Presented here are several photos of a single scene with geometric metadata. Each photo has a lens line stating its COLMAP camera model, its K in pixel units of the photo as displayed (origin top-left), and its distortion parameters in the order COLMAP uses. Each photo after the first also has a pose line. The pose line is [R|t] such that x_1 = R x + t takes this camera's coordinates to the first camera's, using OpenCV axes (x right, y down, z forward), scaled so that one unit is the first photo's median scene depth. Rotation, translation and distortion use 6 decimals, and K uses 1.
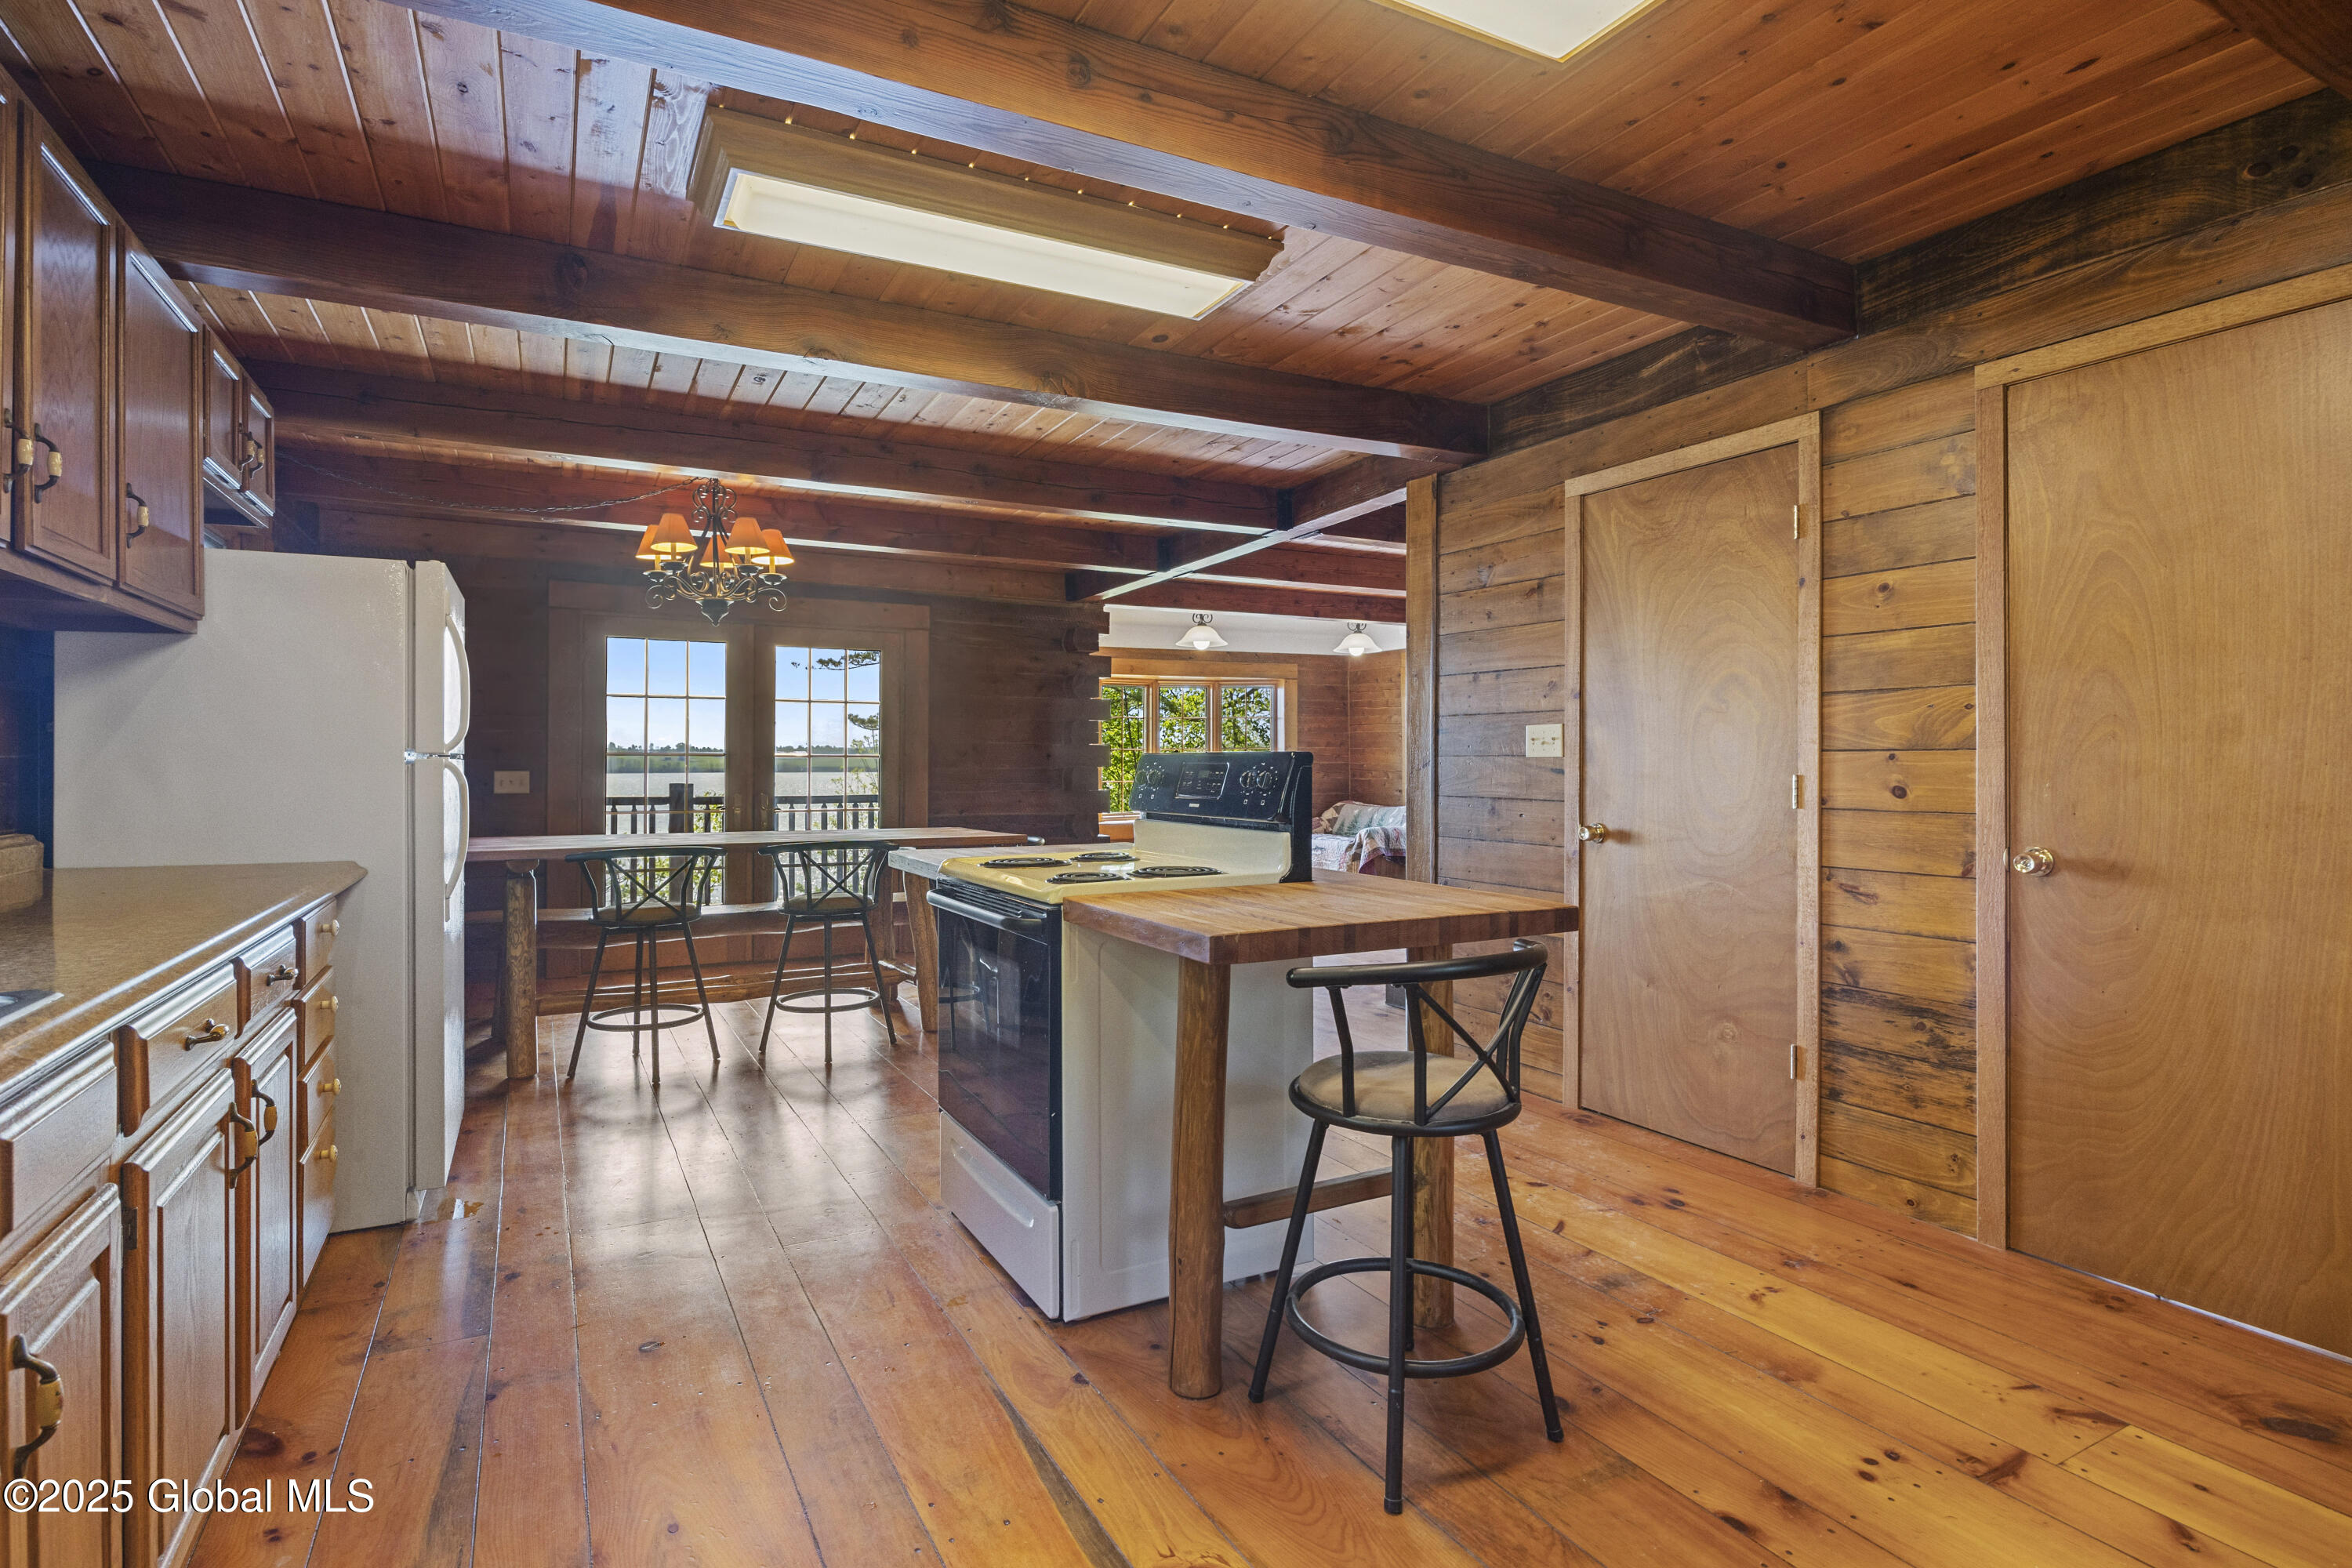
lens RADIAL K [[1173.9, 0, 1170.8], [0, 1173.9, 765.6], [0, 0, 1]] dist [-0.005225, -0.001022]
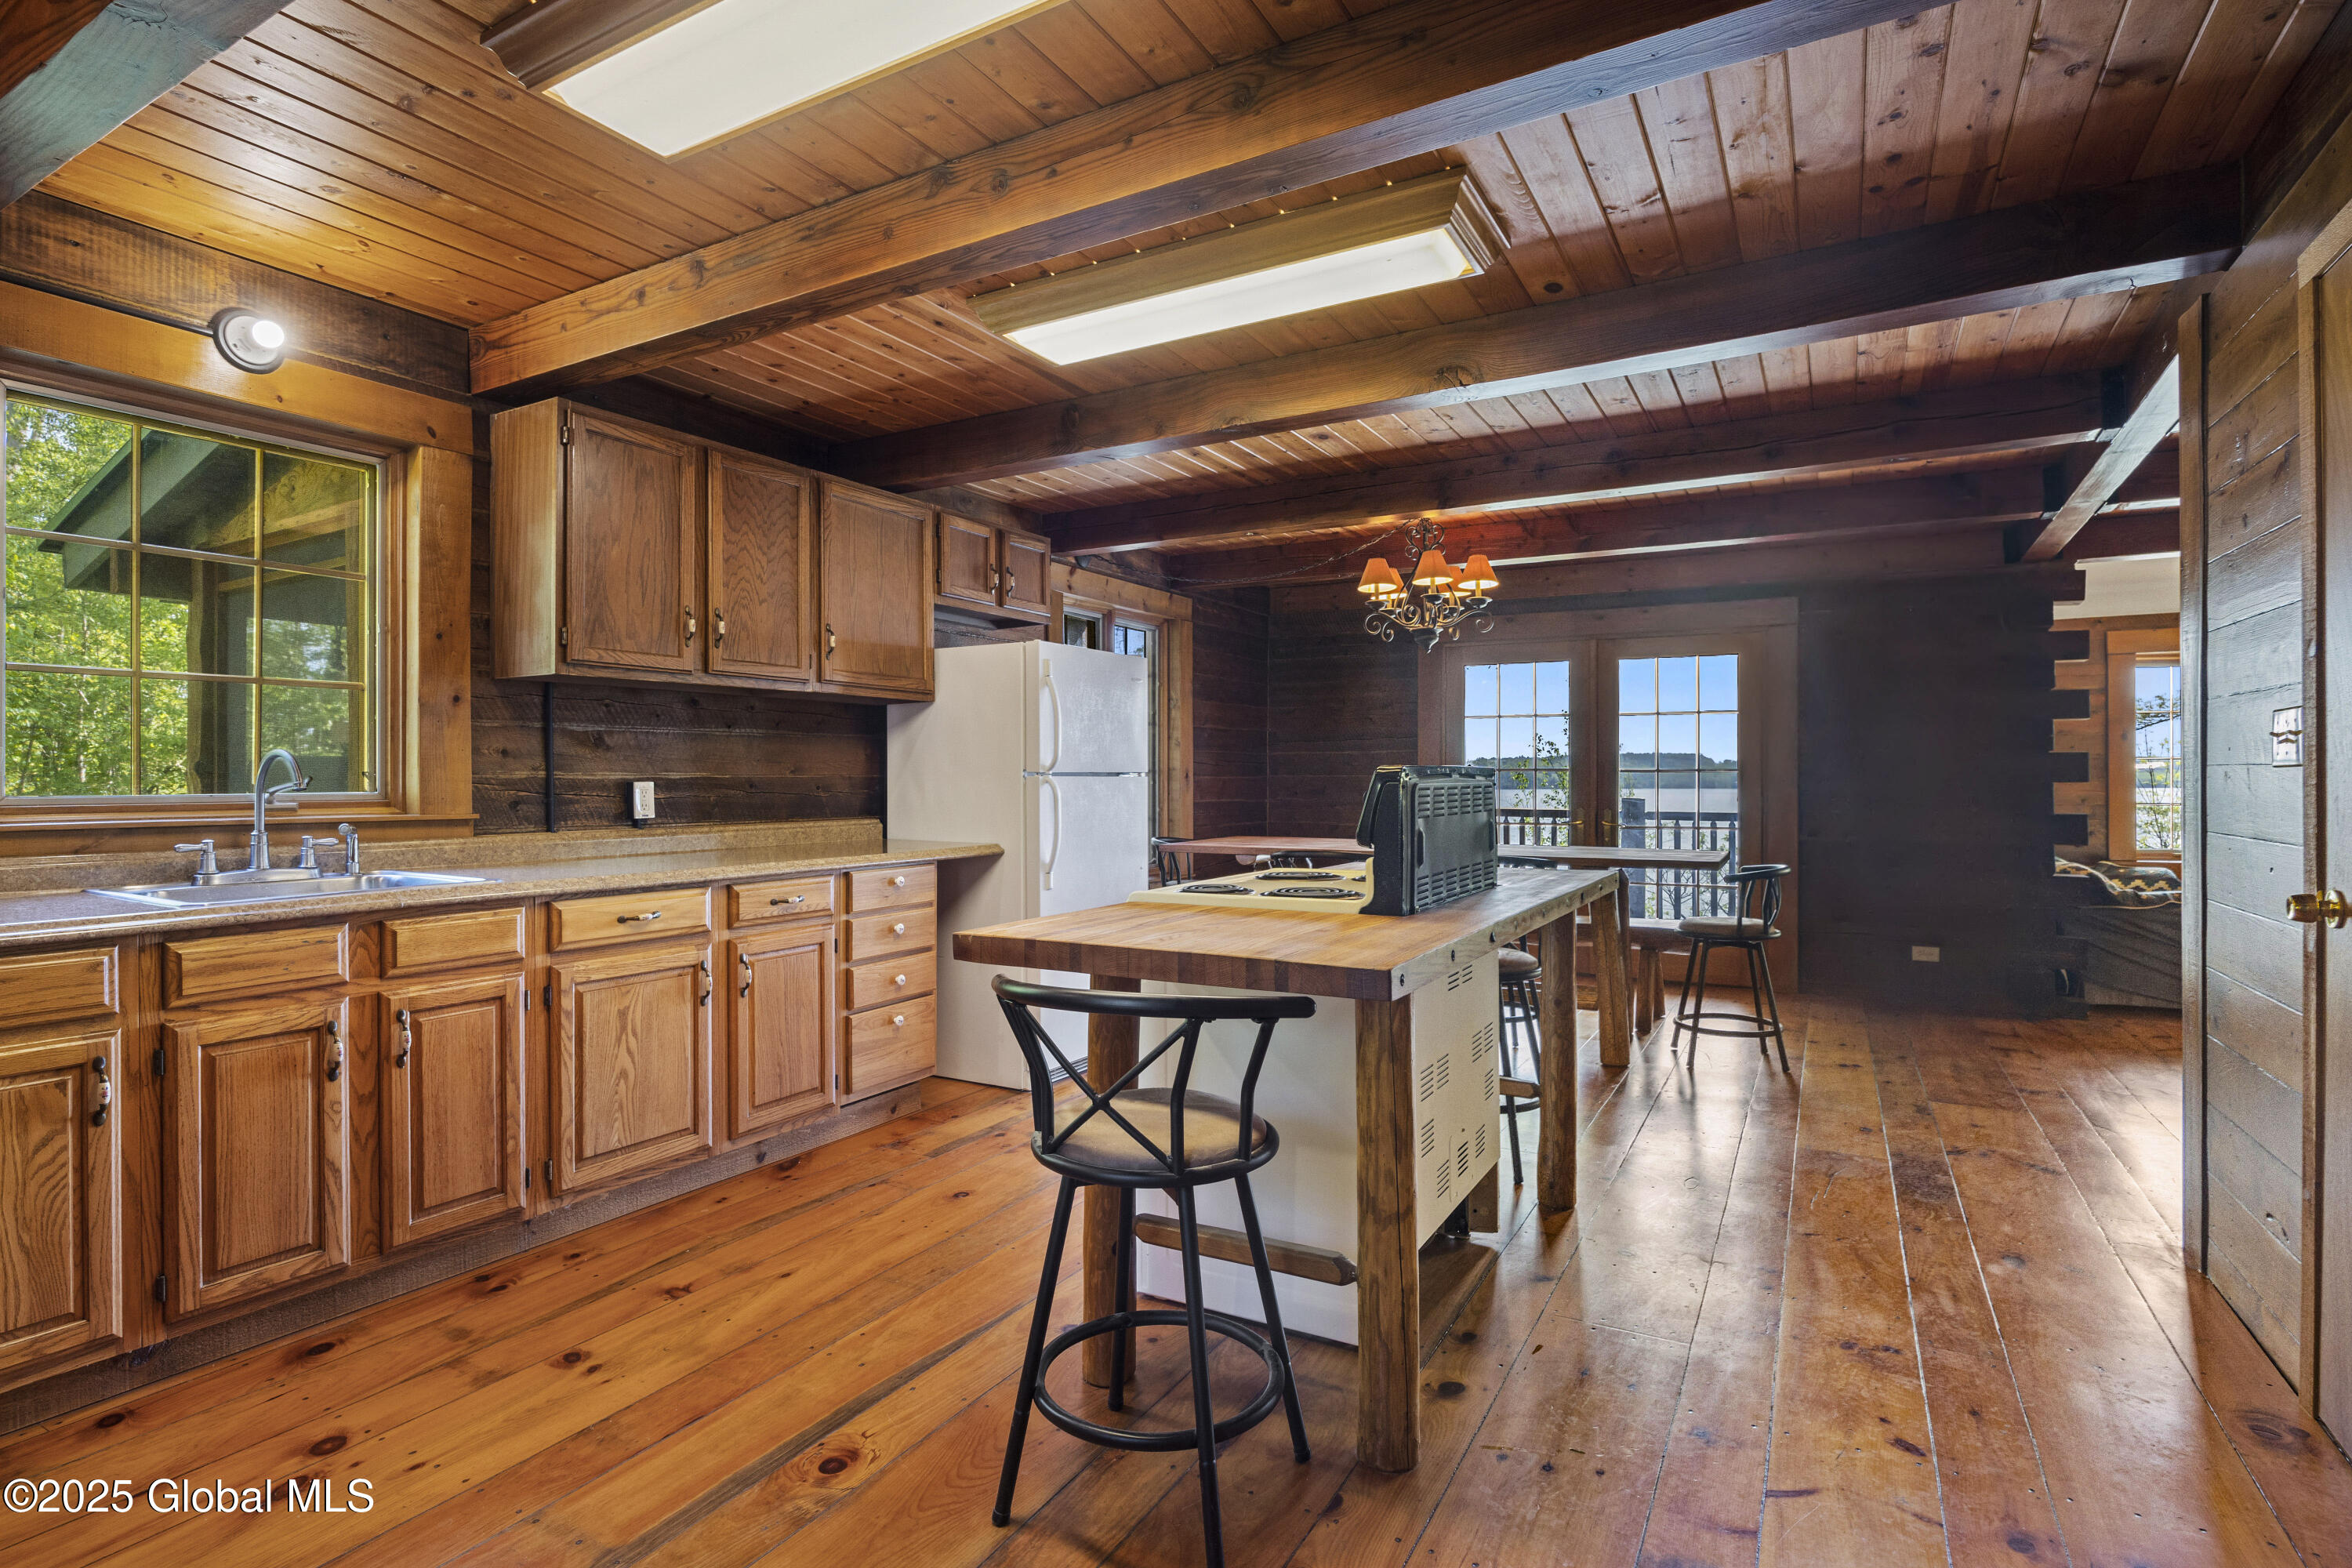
lens RADIAL K [[1173.9, 0, 1168.0], [0, 1173.9, 781.2], [0, 0, 1]] dist [-0.005225, -0.001022]
pose [[0.532901, 0.001926, -0.846175, 0.395879], [-0.000944, 0.999998, 0.001681, -0.000997], [0.846177, -0.000097, 0.532902, 0.207571]]
